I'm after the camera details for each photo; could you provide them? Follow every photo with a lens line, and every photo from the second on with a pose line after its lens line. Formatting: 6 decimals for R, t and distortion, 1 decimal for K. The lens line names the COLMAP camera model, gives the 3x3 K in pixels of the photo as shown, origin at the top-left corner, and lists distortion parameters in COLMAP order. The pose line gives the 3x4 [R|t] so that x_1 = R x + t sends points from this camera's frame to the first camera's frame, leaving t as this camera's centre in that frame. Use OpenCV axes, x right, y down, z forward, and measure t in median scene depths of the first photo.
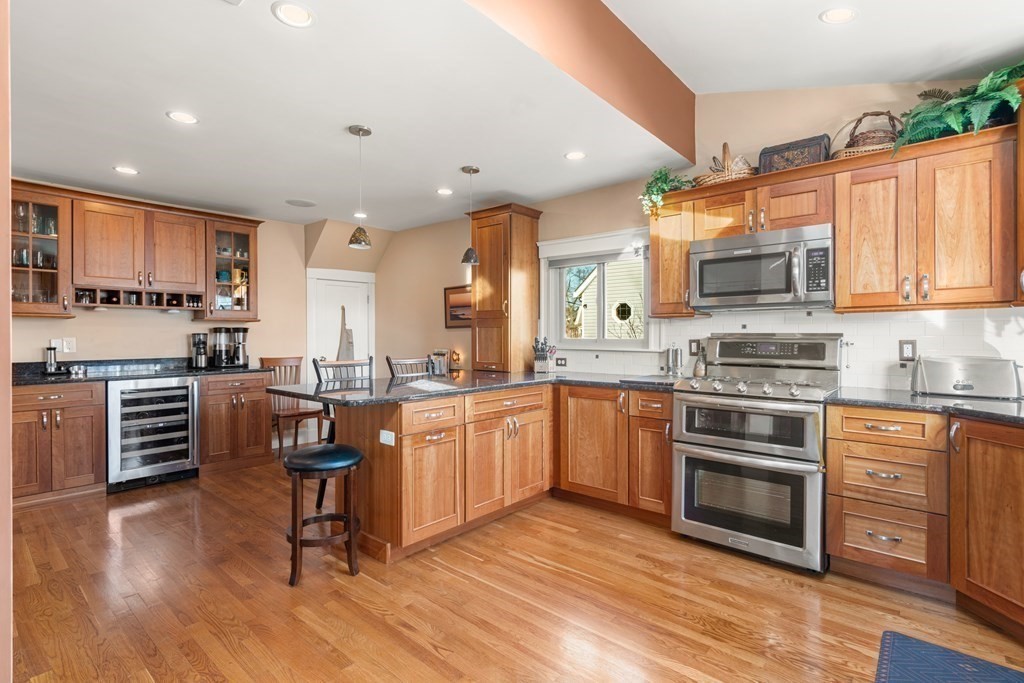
lens RADIAL K [[493.5, 0, 511.2], [0, 493.5, 343.3], [0, 0, 1]] dist [0.004652, 0.000421]
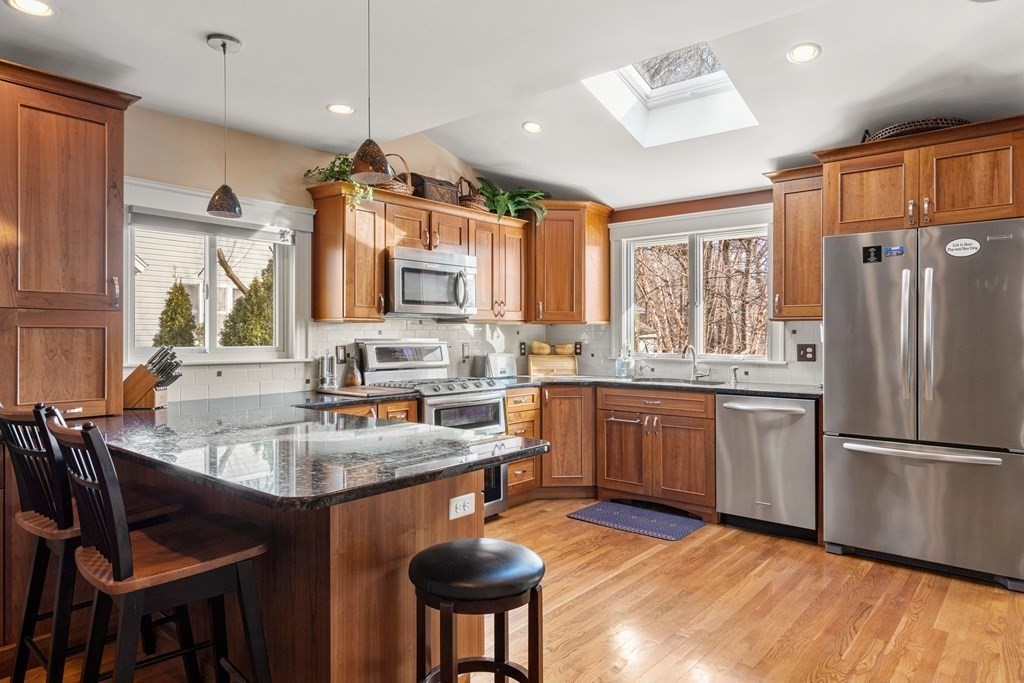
lens RADIAL K [[632.0, 0, 505.9], [0, 632.0, 333.8], [0, 0, 1]] dist [-0.001086, -0.001381]
pose [[-0.010576, -0.000039, 0.999944, -0.952688], [0.015189, 0.999885, 0.000200, -0.029990], [-0.999829, 0.015190, -0.010574, 0.836652]]
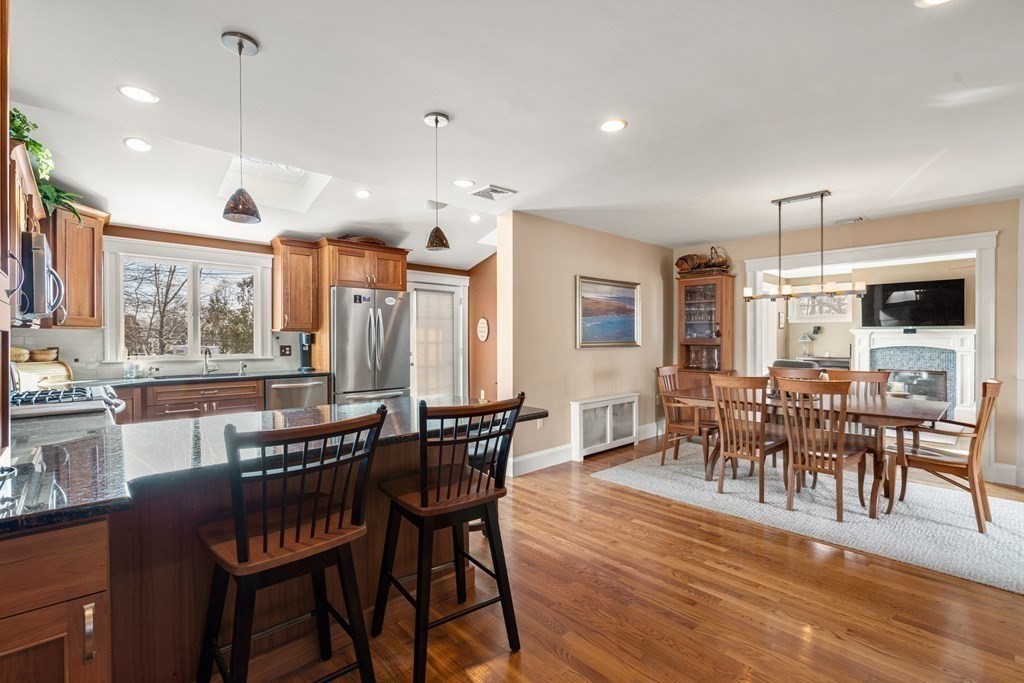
lens RADIAL K [[464.5, 0, 504.3], [0, 464.5, 339.0], [0, 0, 1]] dist [0.000447, 0.000579]
pose [[-0.993986, -0.000685, 0.109501, -0.511655], [0.000913, 0.999894, 0.014544, -0.044916], [-0.109500, 0.014556, -0.993880, 1.785125]]
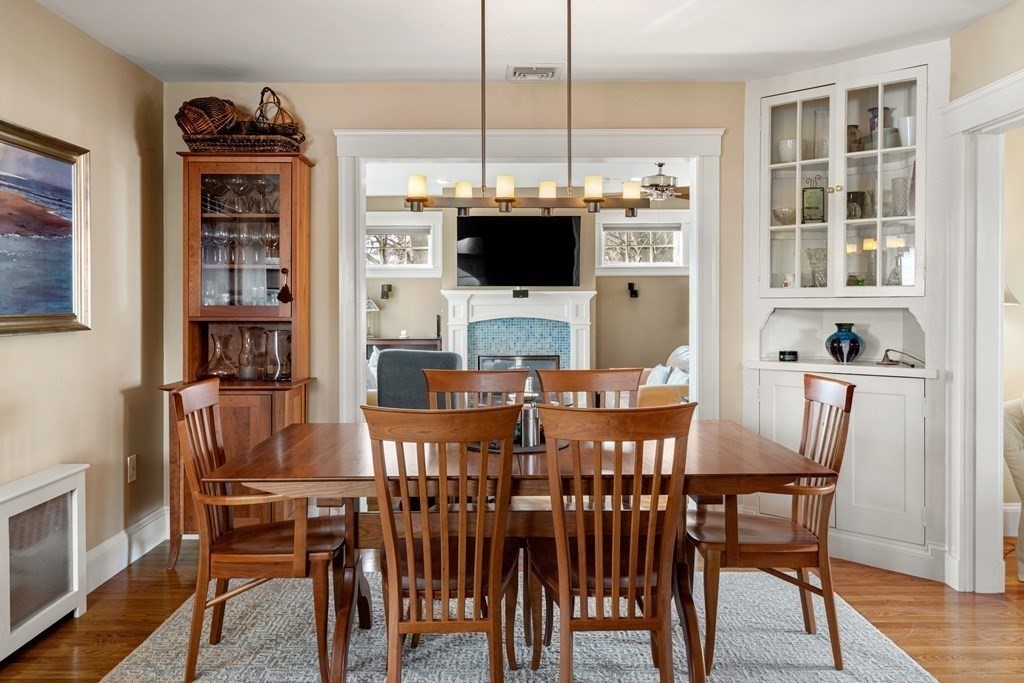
lens RADIAL K [[834.0, 0, 510.5], [0, 834.0, 306.4], [0, 0, 1]] dist [0.004585, 0.001089]
pose [[-0.750754, 0.003547, -0.660572, -0.516936], [-0.003771, 0.999946, 0.009655, -0.032613], [0.660571, 0.009740, -0.750701, 1.143538]]
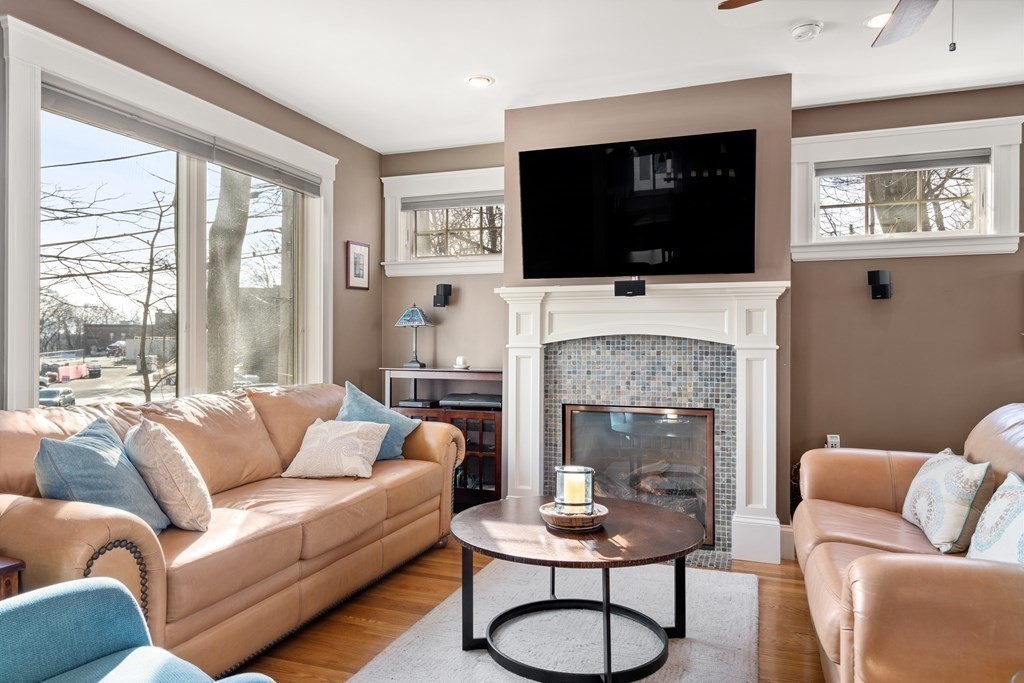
lens RADIAL K [[688.2, 0, 507.0], [0, 688.2, 344.1], [0, 0, 1]] dist [0.016753, -0.000096]
pose [[-0.937671, -0.001381, -0.347522, -1.810527], [-0.007000, 0.999864, 0.014916, 0.034617], [0.347454, 0.016419, -0.937553, 0.087592]]
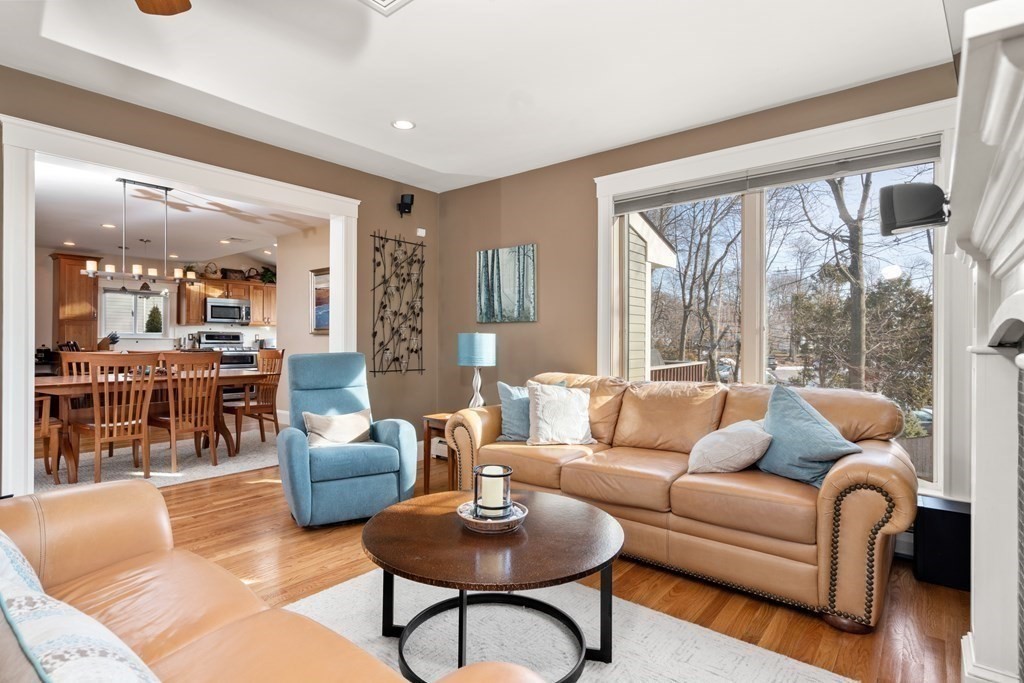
lens RADIAL K [[519.6, 0, 512.9], [0, 519.6, 345.6], [0, 0, 1]] dist [-0.001626, 0.000395]
pose [[-0.036674, -0.011755, 0.999258, -2.743498], [0.009427, 0.999882, 0.012108, 0.041919], [-0.999283, 0.009864, -0.036559, -0.631822]]
